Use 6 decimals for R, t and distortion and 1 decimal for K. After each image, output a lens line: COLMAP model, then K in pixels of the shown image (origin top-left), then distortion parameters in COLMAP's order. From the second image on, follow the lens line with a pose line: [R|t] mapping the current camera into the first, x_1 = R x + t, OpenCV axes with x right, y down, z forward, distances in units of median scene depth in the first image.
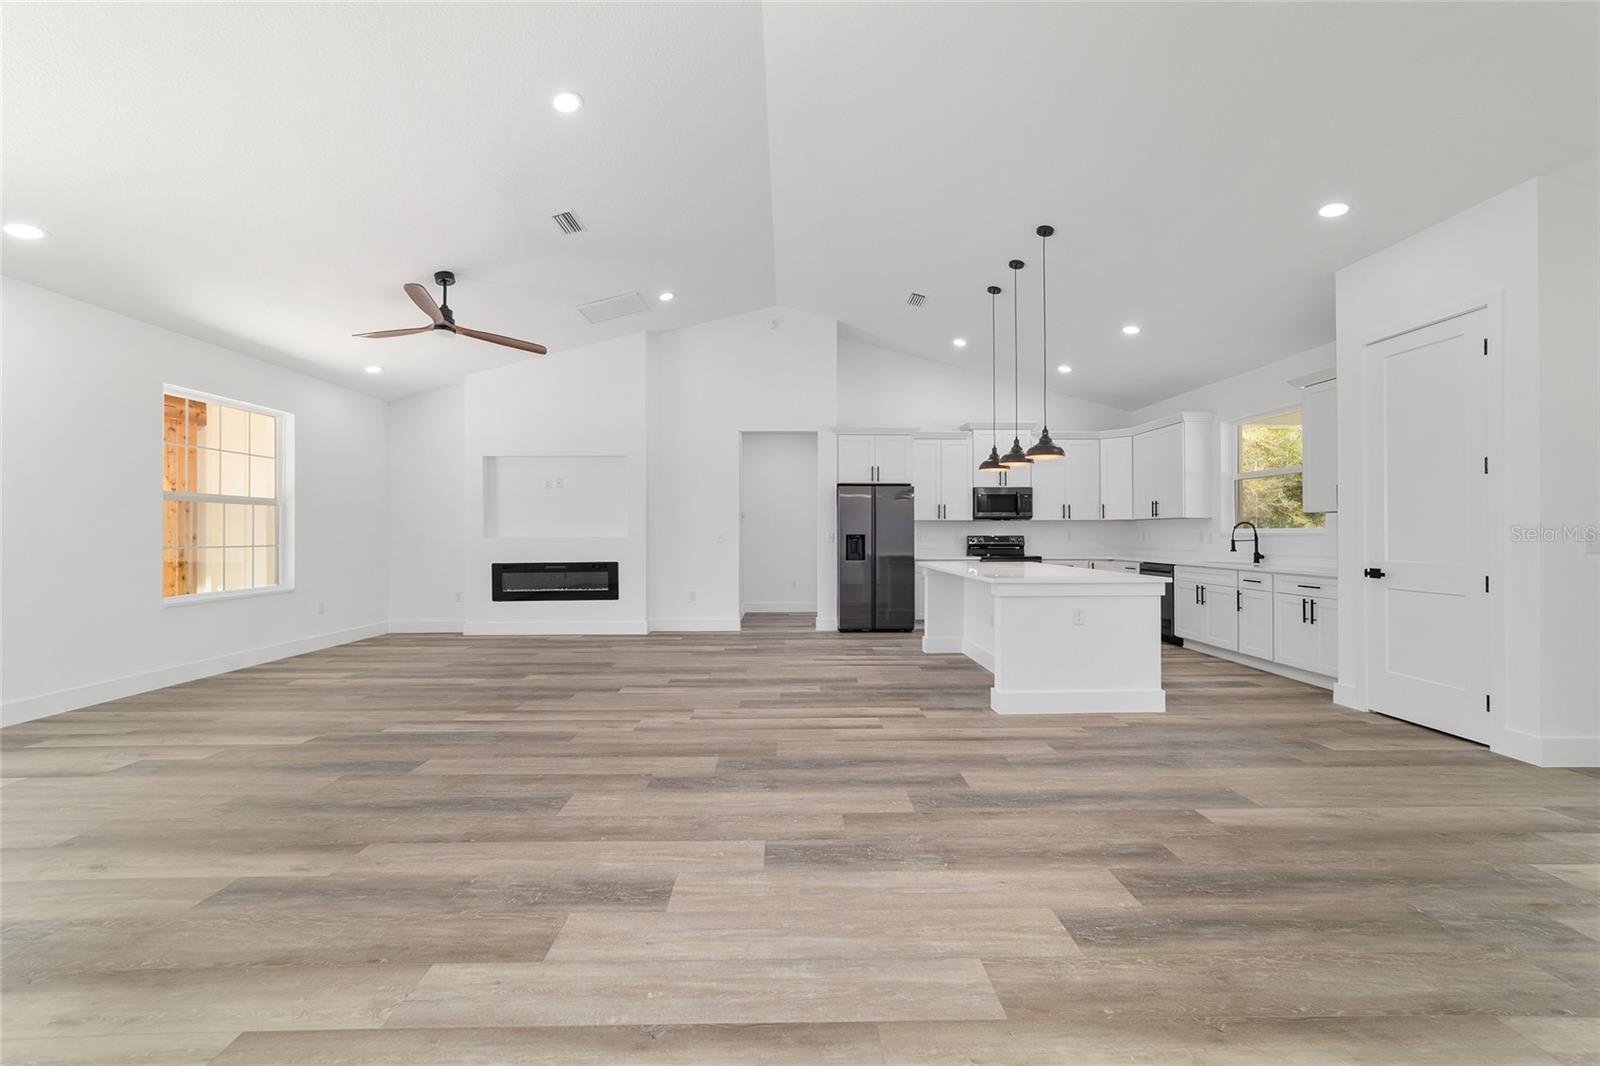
lens RADIAL K [[613.8, 0, 795.4], [0, 613.8, 534.4], [0, 0, 1]] dist [-0.016047, 0.007252]
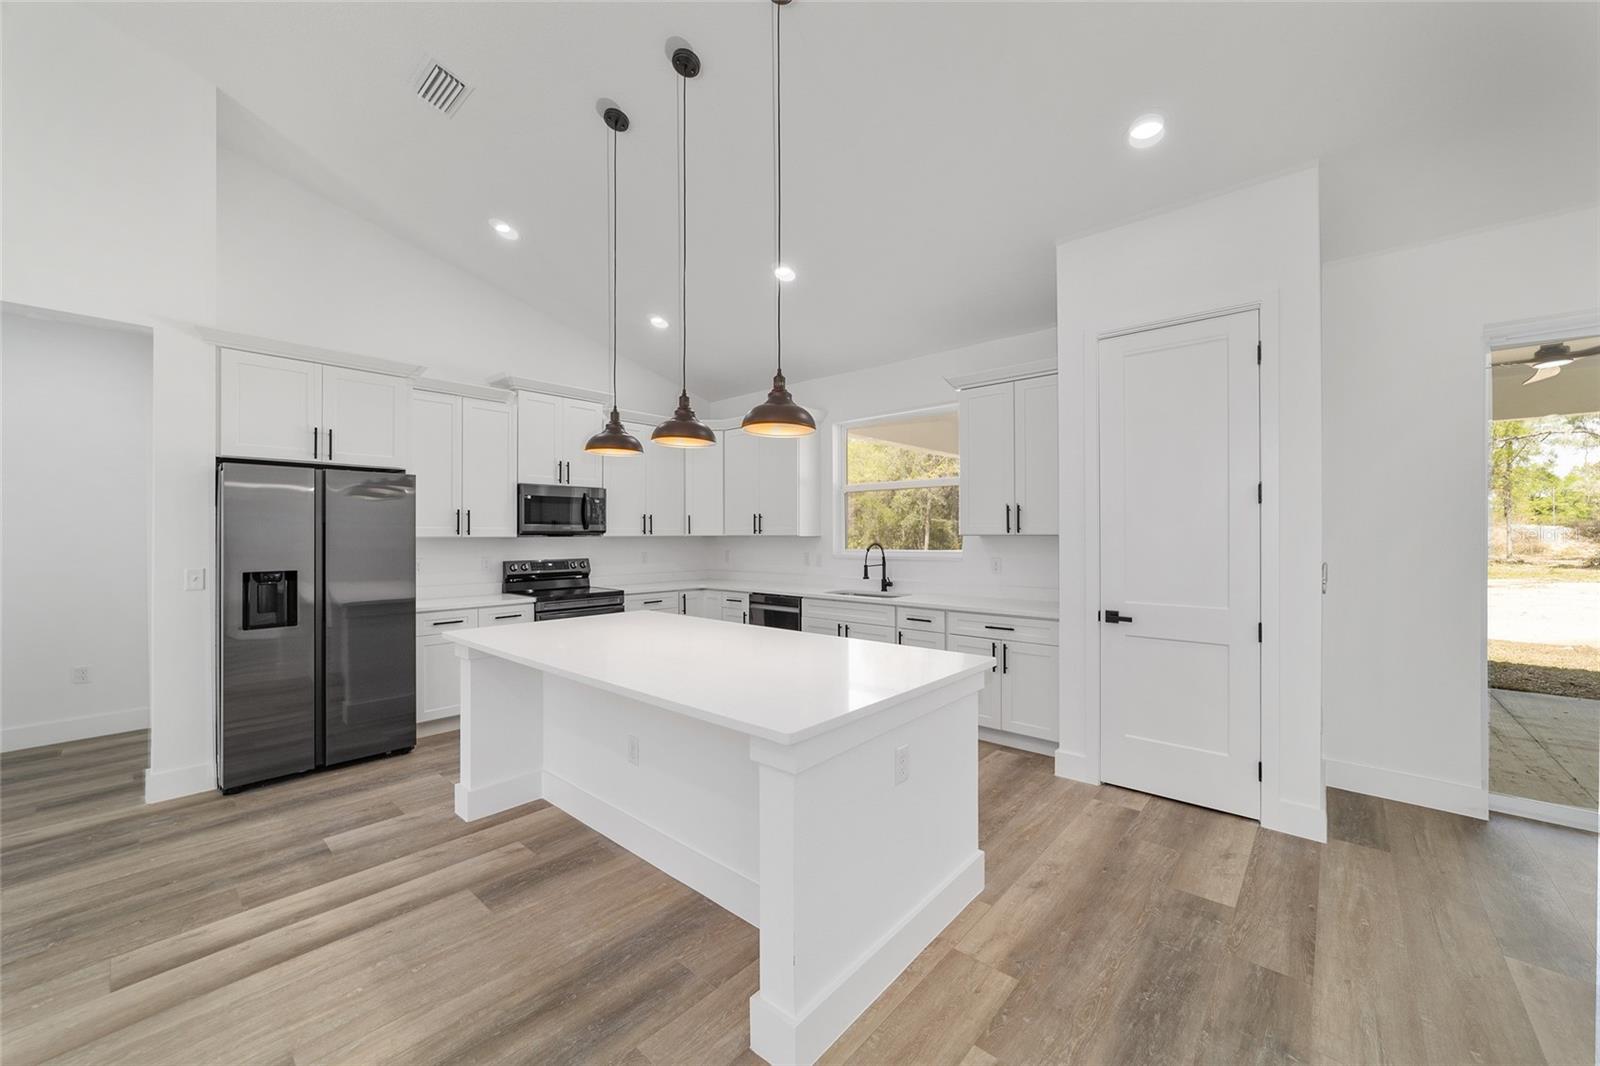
lens RADIAL K [[613.8, 0, 795.8], [0, 613.8, 533.9], [0, 0, 1]] dist [-0.016047, 0.007252]
pose [[0.678009, 0.001490, 0.735052, 0.043002], [0.001983, 0.999991, -0.003857, -0.035213], [-0.735051, 0.004073, 0.677999, 0.581806]]
